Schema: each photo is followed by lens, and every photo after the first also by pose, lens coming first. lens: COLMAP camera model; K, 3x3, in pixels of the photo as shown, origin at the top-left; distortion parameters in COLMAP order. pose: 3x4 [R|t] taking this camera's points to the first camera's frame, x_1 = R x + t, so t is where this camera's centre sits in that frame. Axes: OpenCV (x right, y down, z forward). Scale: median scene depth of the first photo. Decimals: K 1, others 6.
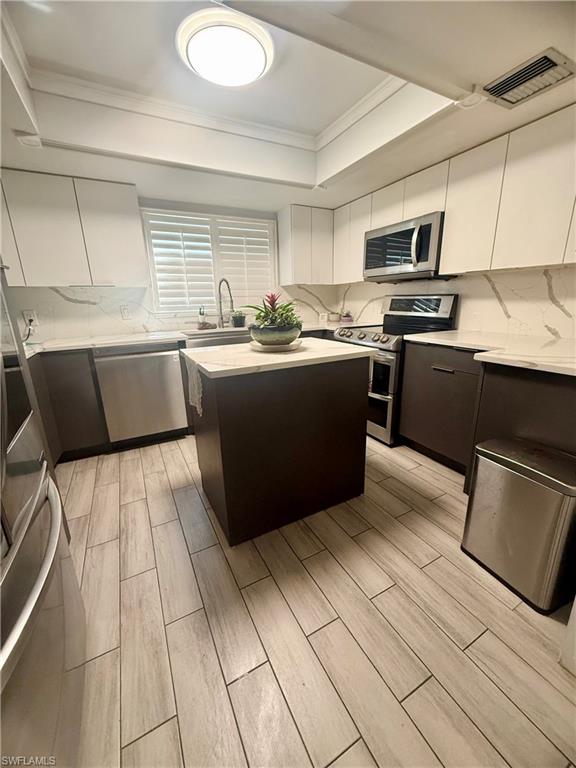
lens RADIAL K [[306.7, 0, 290.8], [0, 306.7, 382.3], [0, 0, 1]] dist [-0.000519, 0.000616]
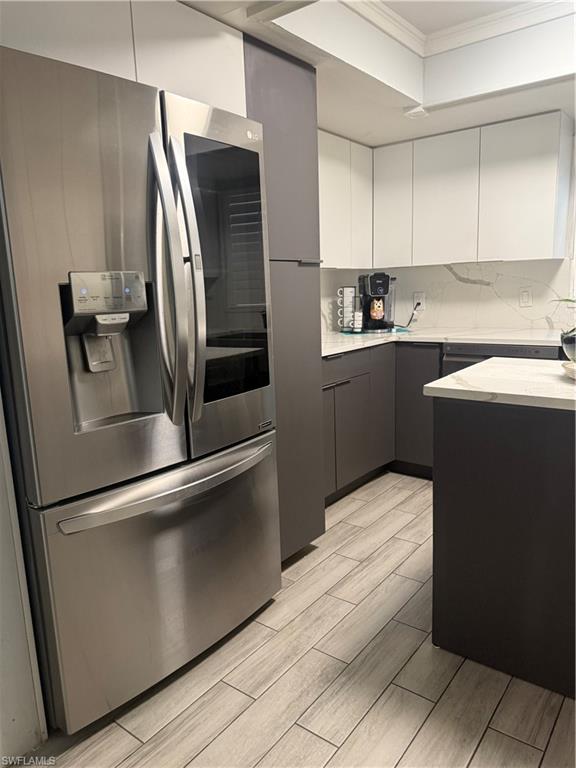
lens RADIAL K [[544.2, 0, 290.3], [0, 544.2, 385.6], [0, 0, 1]] dist [0.036756, -0.044105]
pose [[0.413073, 0.176777, -0.893376, 0.489310], [-0.215201, 0.972145, 0.092860, -0.053814], [0.884906, 0.153898, 0.439609, 0.061910]]
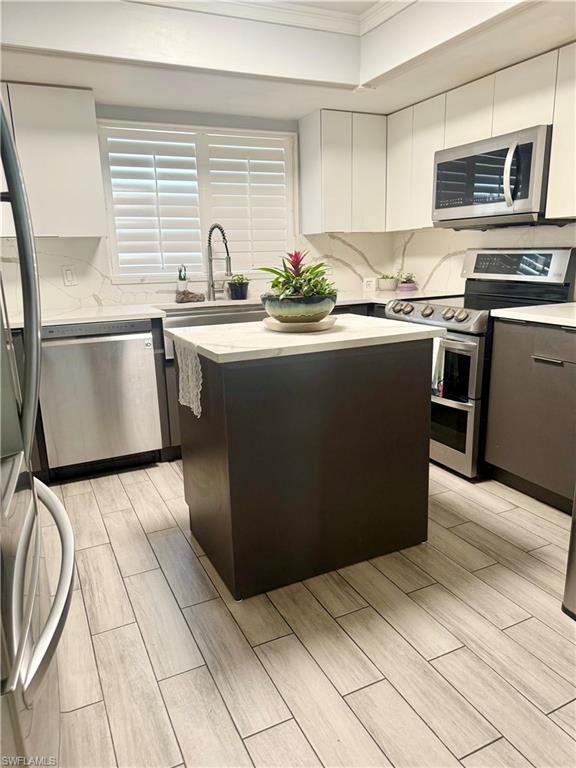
lens RADIAL K [[544.2, 0, 290.9], [0, 544.2, 387.7], [0, 0, 1]] dist [0.036756, -0.044105]
pose [[0.999100, 0.007529, -0.041732, -0.013513], [-0.008389, 0.999755, -0.020467, 0.045826], [0.041568, 0.020799, 0.998919, -0.210669]]
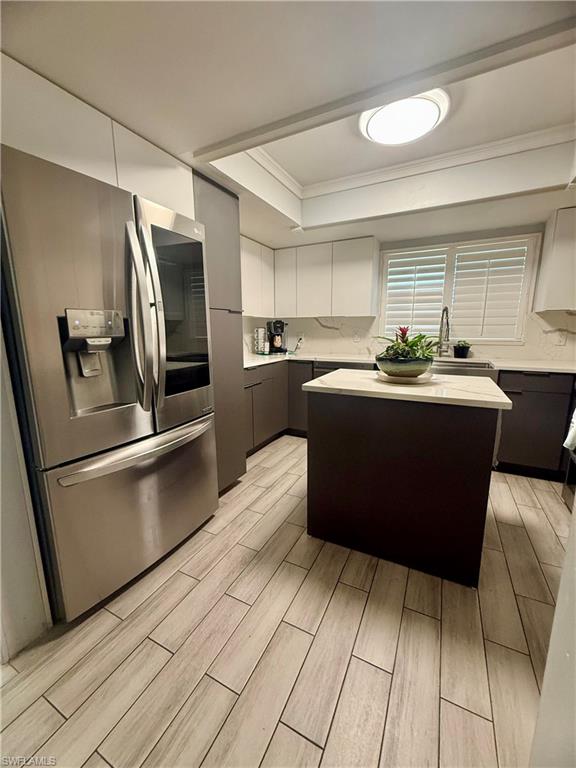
lens RADIAL K [[306.7, 0, 287.9], [0, 306.7, 382.4], [0, 0, 1]] dist [-0.000519, 0.000616]
pose [[0.570717, 0.166465, -0.804096, 0.452411], [-0.223667, 0.973724, 0.042832, -0.052445], [0.790098, 0.155405, 0.592954, 0.103145]]
